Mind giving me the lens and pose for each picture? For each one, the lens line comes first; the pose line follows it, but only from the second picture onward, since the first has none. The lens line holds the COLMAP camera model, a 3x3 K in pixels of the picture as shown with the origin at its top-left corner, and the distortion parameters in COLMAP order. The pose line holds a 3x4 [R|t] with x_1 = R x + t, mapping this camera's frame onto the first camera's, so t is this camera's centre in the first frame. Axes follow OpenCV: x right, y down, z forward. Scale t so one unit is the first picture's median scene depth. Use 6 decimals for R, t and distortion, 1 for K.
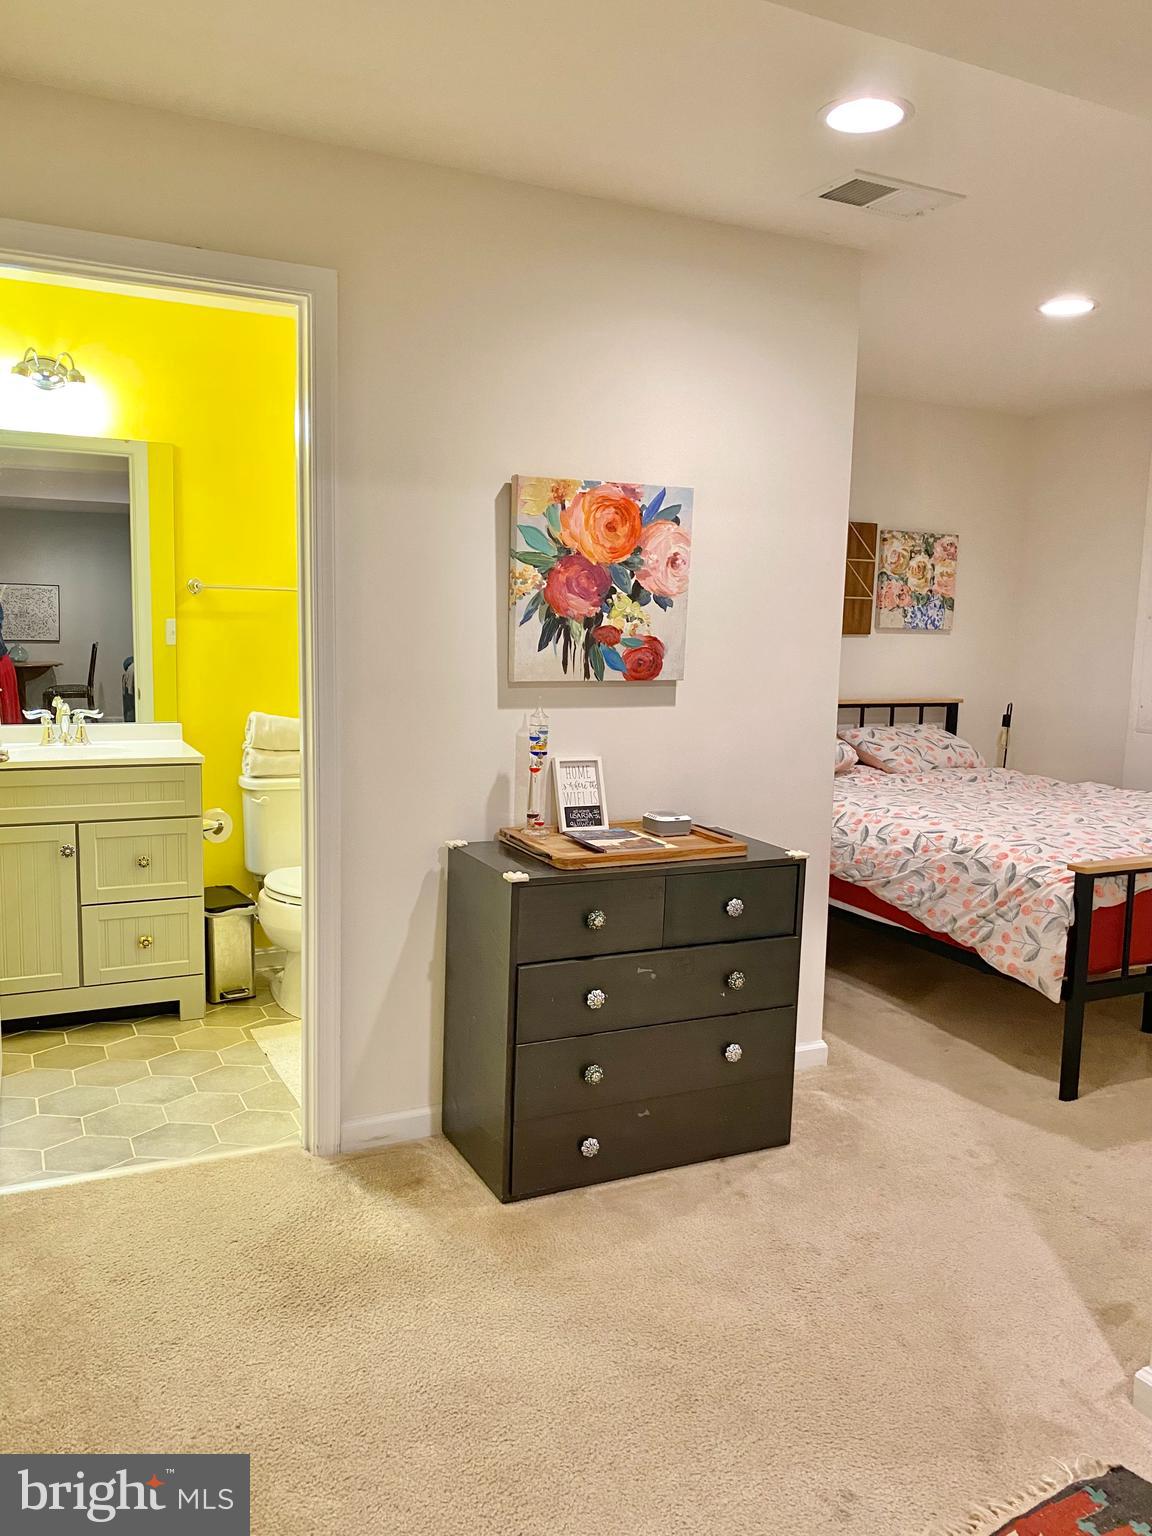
lens RADIAL K [[1180.3, 0, 576.0], [0, 1180.3, 768.7], [0, 0, 1]] dist [0.020922, -0.031634]
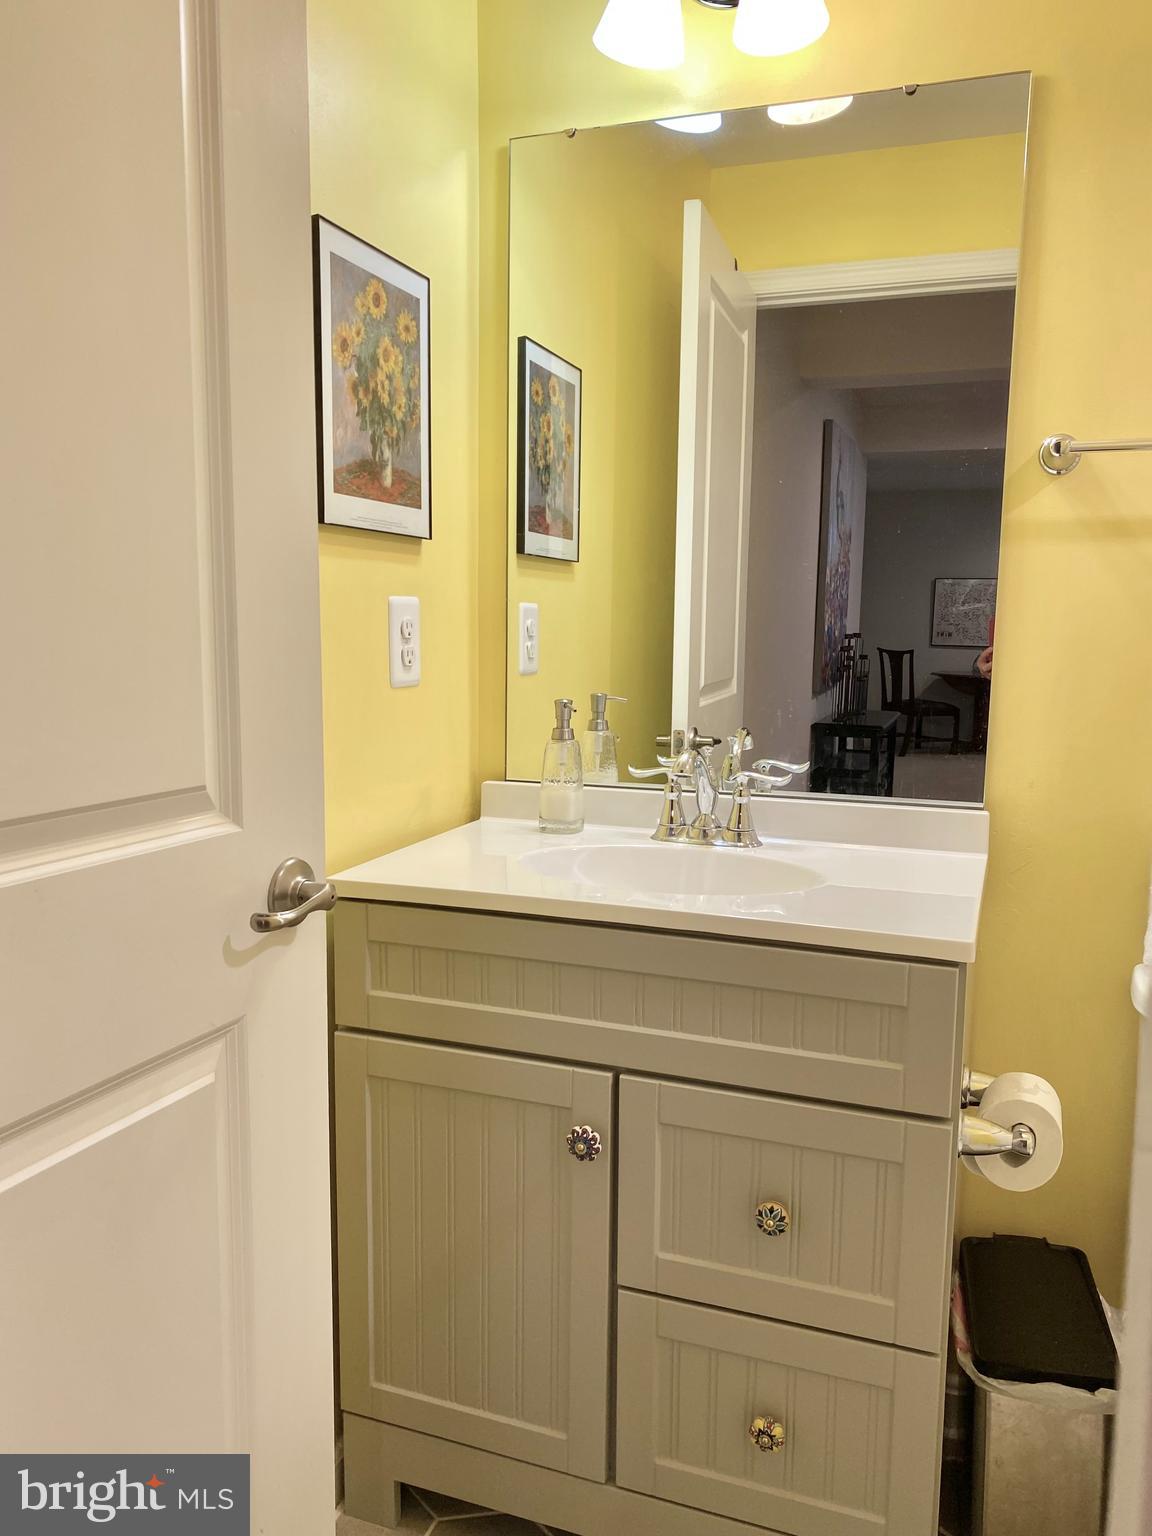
lens RADIAL K [[1180.3, 0, 576.9], [0, 1180.3, 769.7], [0, 0, 1]] dist [0.020922, -0.031634]
pose [[0.688972, 0.078897, -0.720481, -0.164513], [-0.089384, 0.995718, 0.023562, -0.056605], [0.719256, 0.048166, 0.693074, 0.712657]]
